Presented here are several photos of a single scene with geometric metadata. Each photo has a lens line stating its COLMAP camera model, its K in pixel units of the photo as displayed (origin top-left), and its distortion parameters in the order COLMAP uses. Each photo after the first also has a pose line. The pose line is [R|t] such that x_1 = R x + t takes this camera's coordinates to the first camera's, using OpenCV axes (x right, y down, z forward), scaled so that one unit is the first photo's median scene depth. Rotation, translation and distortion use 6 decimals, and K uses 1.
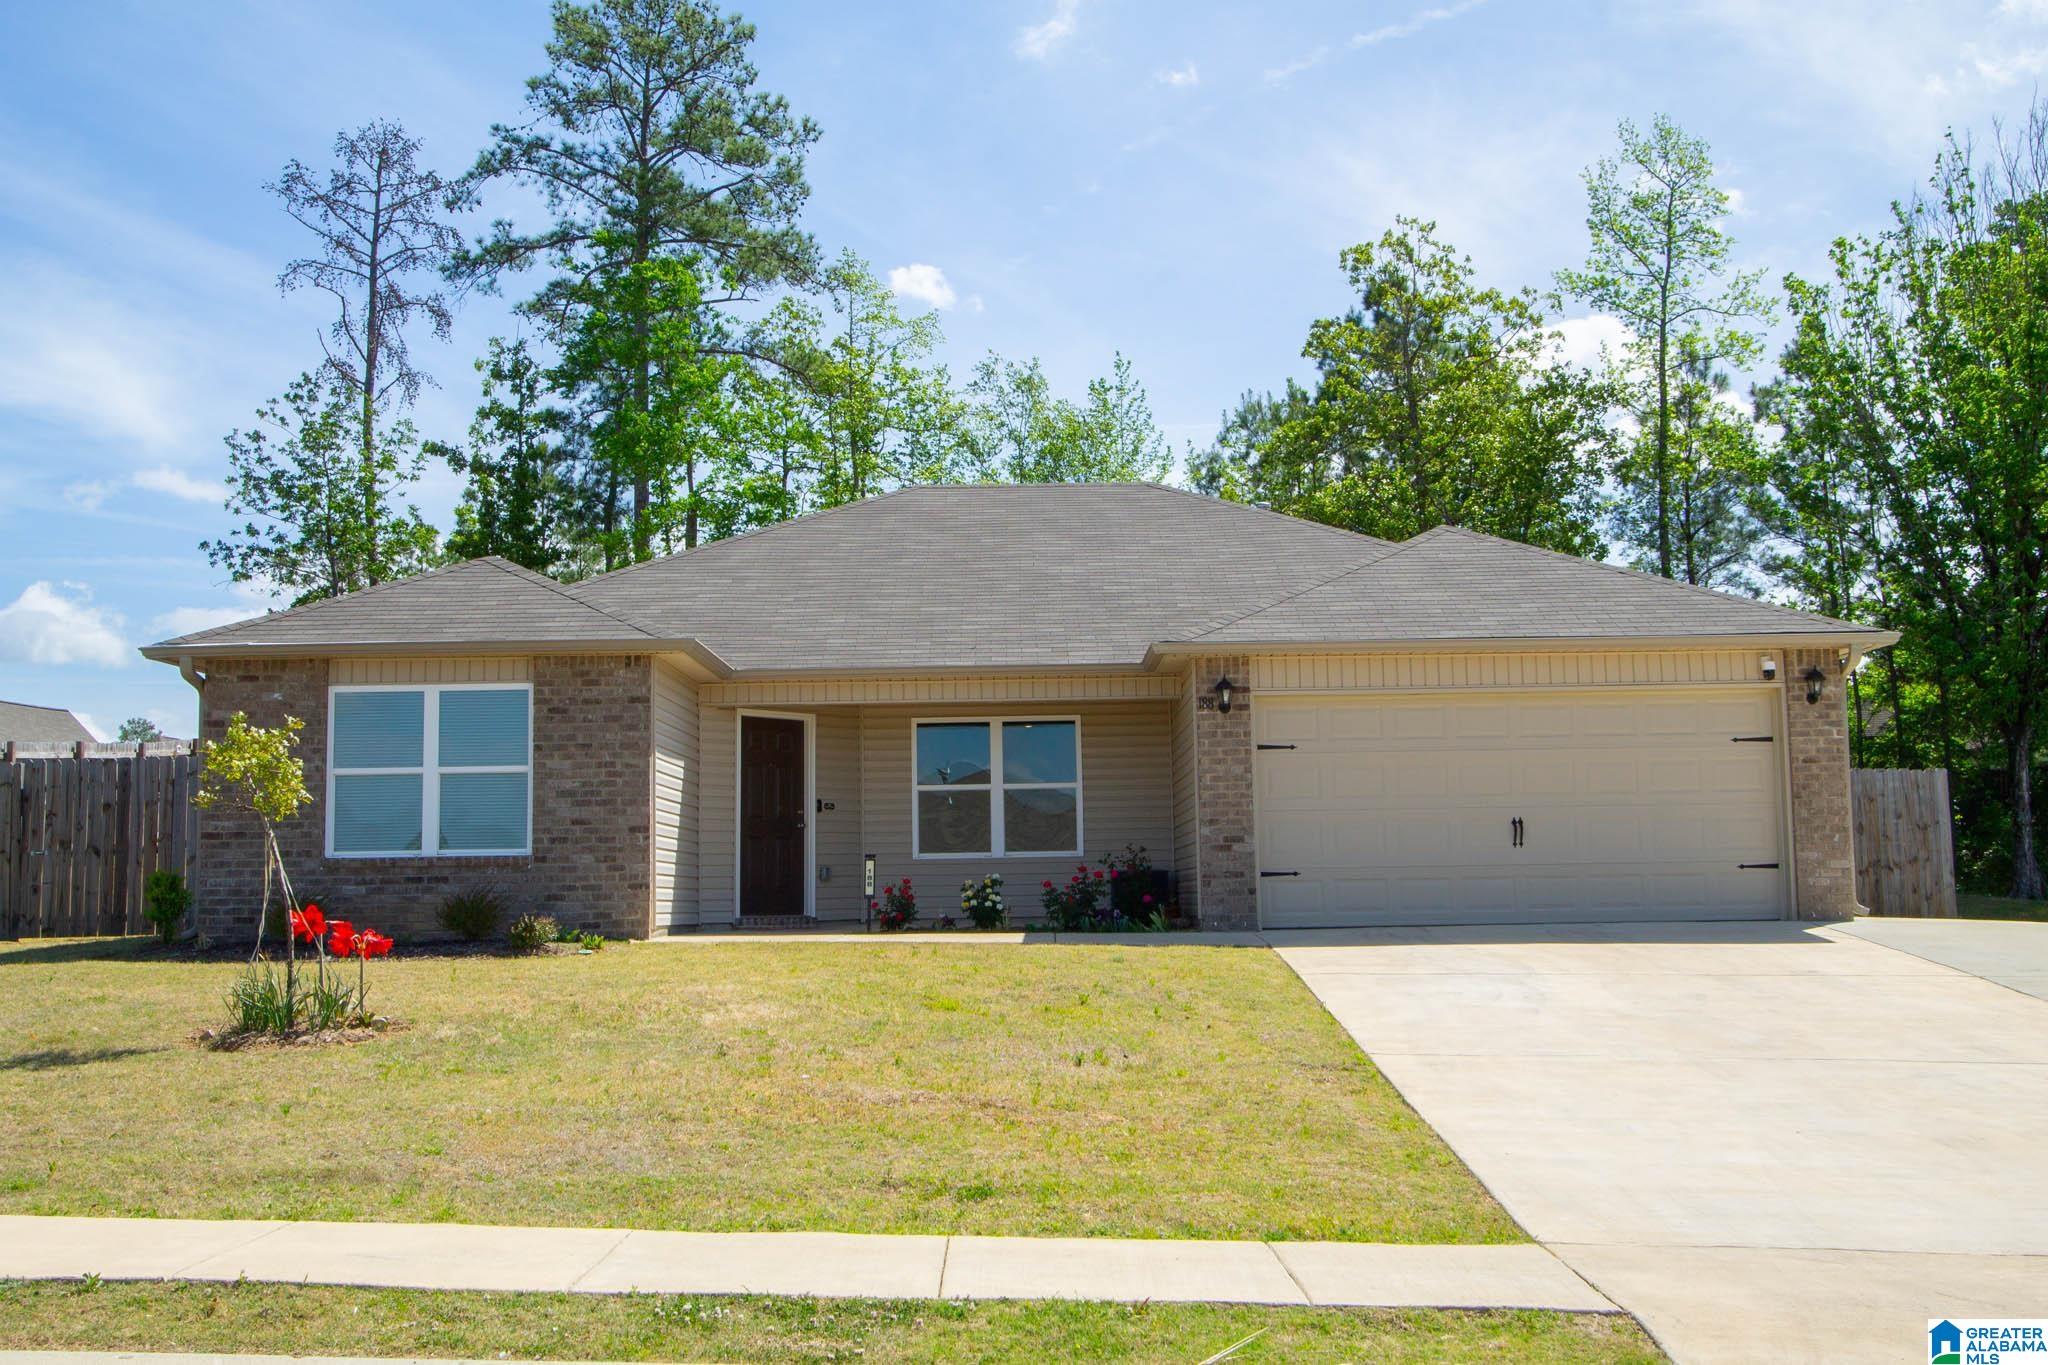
lens RADIAL K [[1996.9, 0, 1035.1], [0, 1996.9, 681.0], [0, 0, 1]] dist [0.018491, 0.012181]
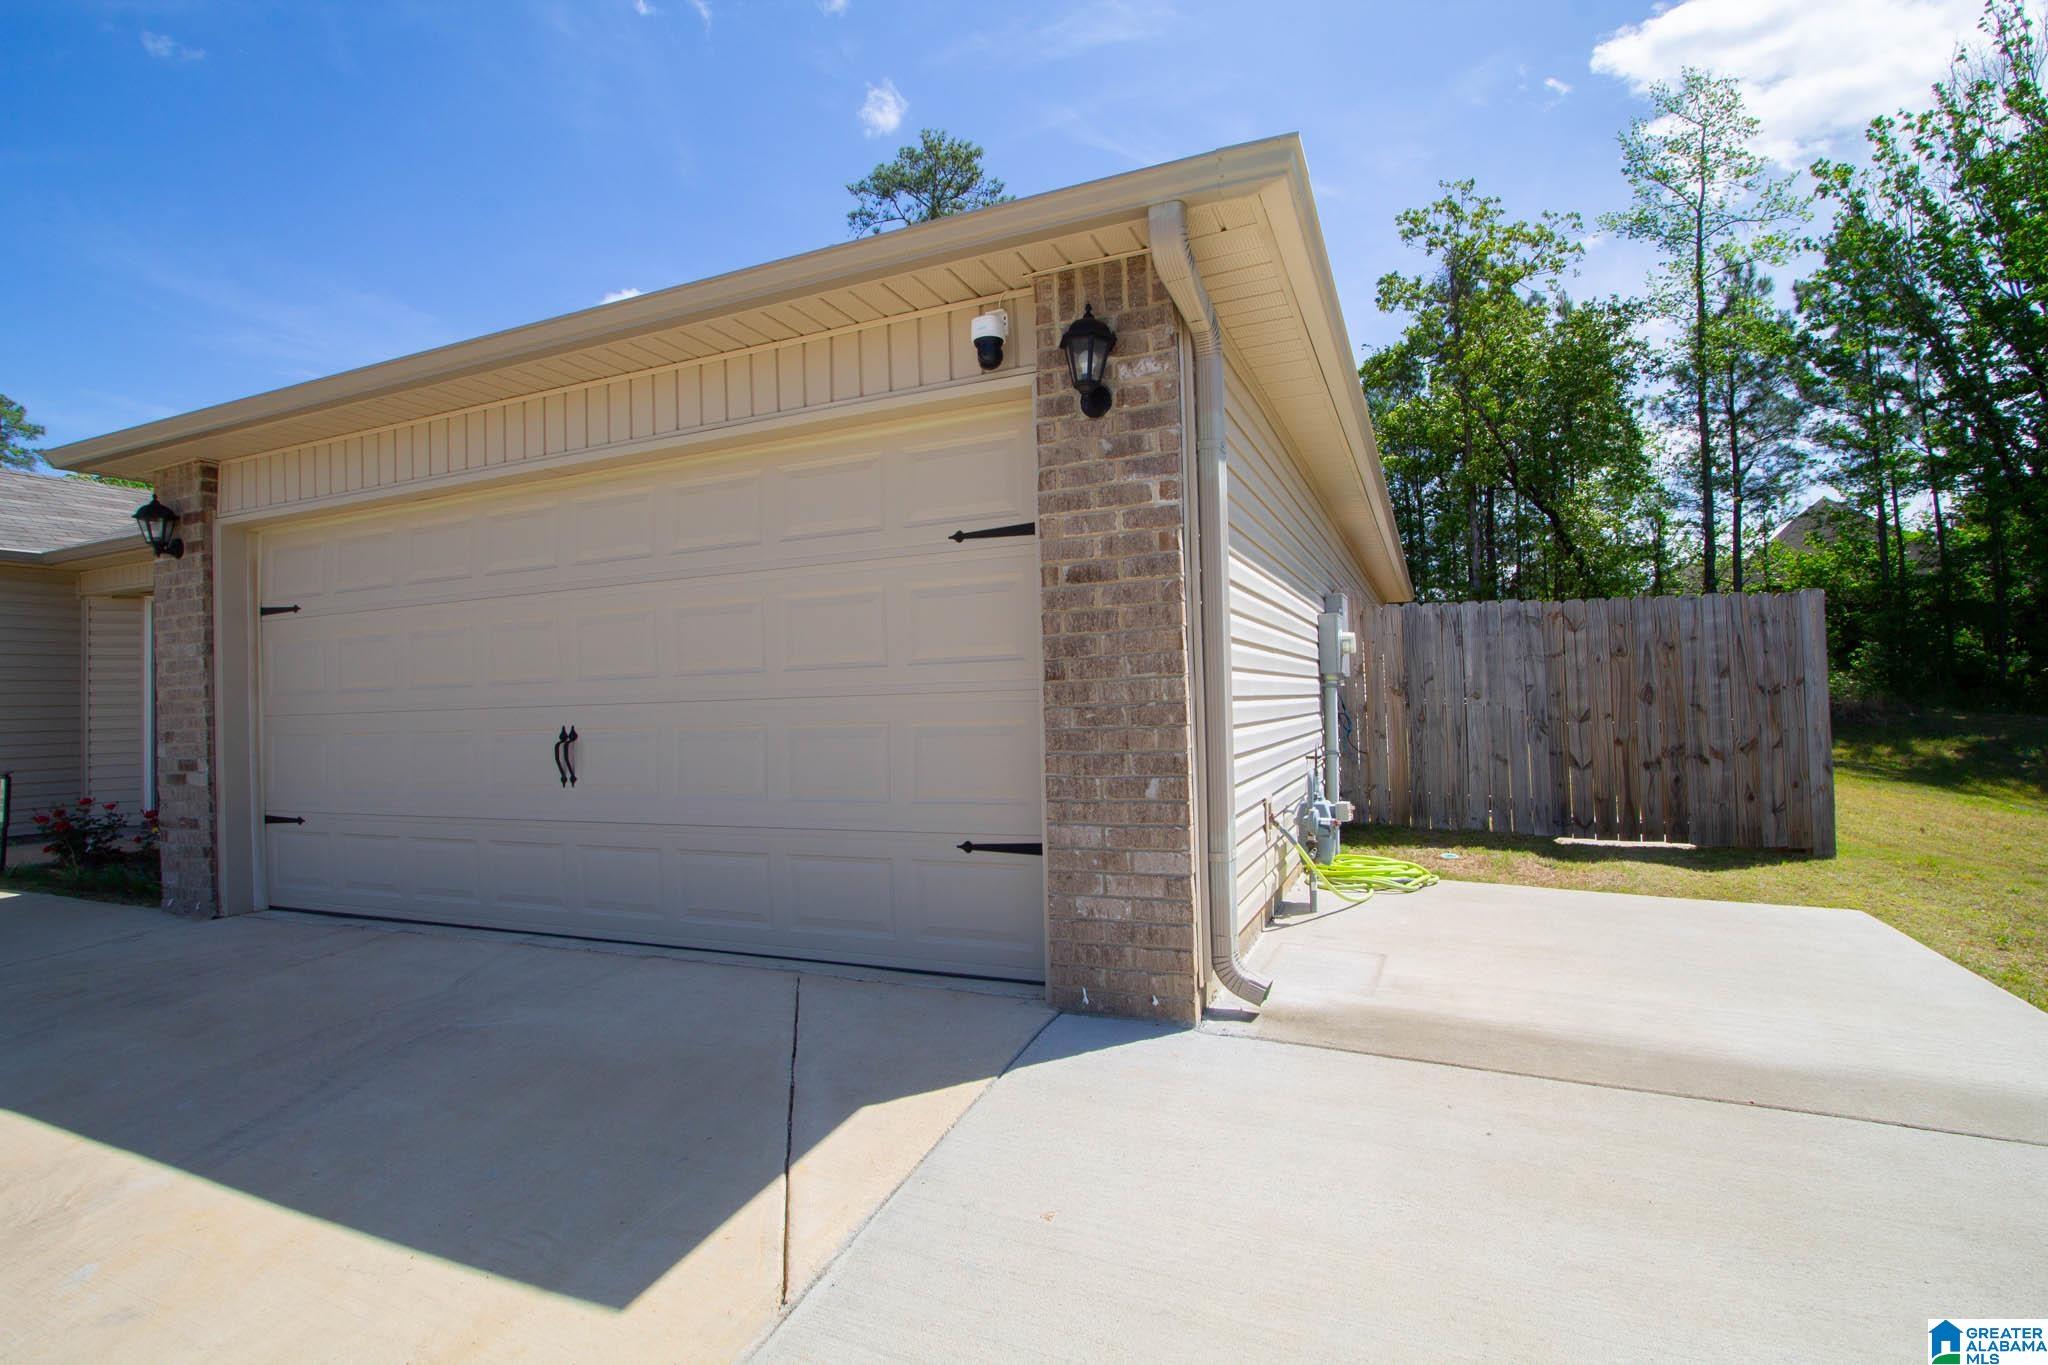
lens RADIAL K [[956.7, 0, 1029.5], [0, 956.7, 676.0], [0, 0, 1]] dist [-0.024458, 0.015238]
pose [[0.921668, -0.020760, -0.387423, 0.391408], [0.054999, 0.995474, 0.077501, 0.038769], [0.384060, -0.092738, 0.918639, 0.736505]]
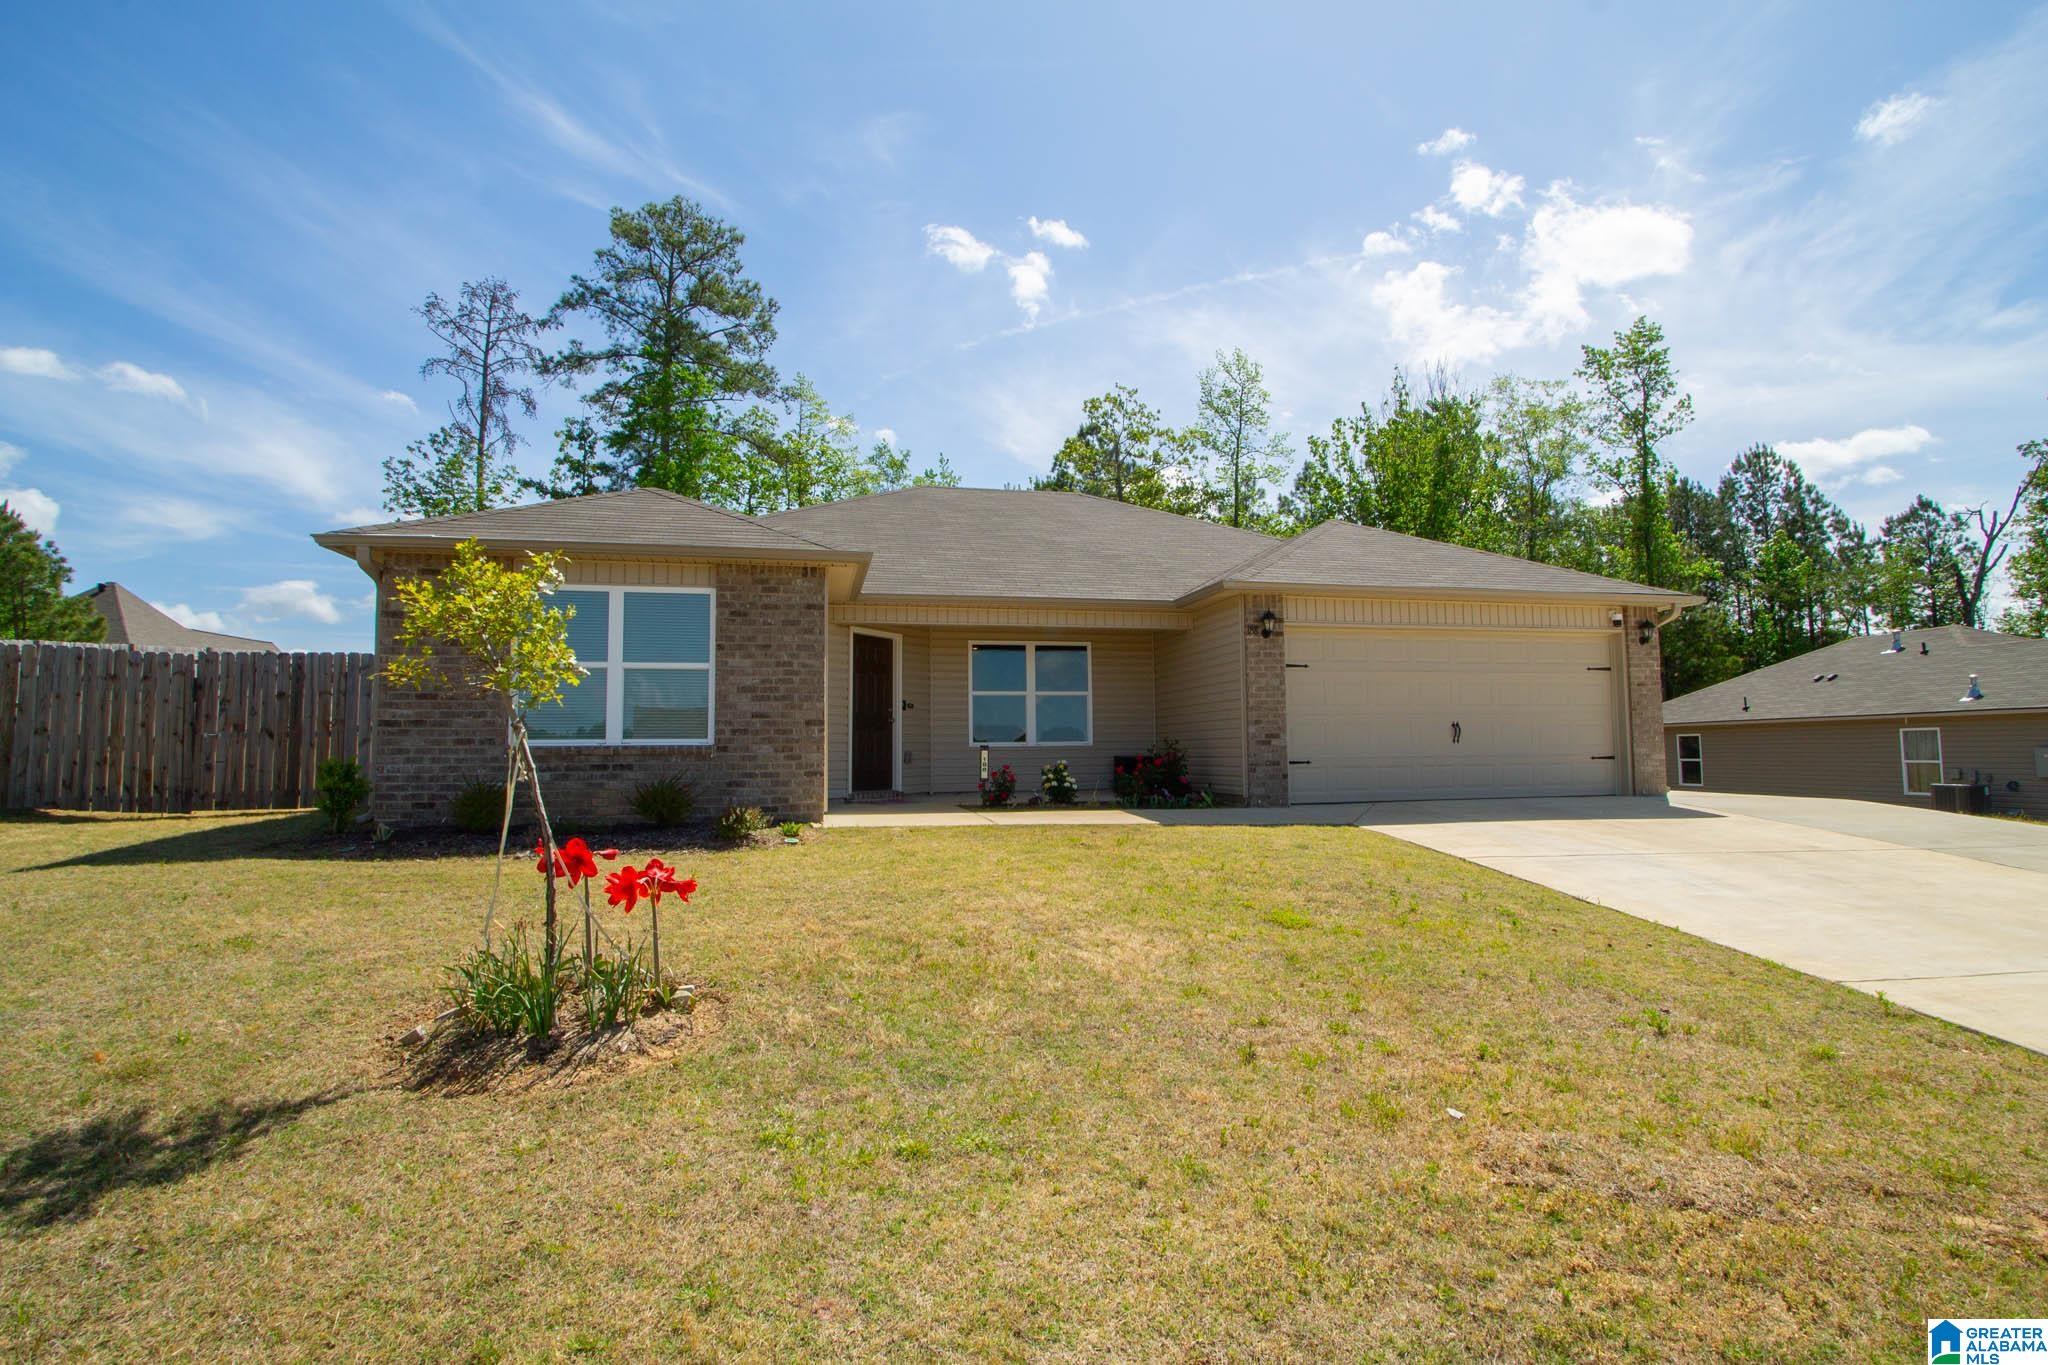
lens RADIAL K [[963.3, 0, 1030.9], [0, 963.3, 680.8], [0, 0, 1]] dist [-0.007114, -0.000263]
pose [[0.976265, 0.022032, 0.215454, -0.163641], [-0.028630, 0.999210, 0.027550, 0.027102], [-0.214677, -0.033065, 0.976125, 0.375084]]
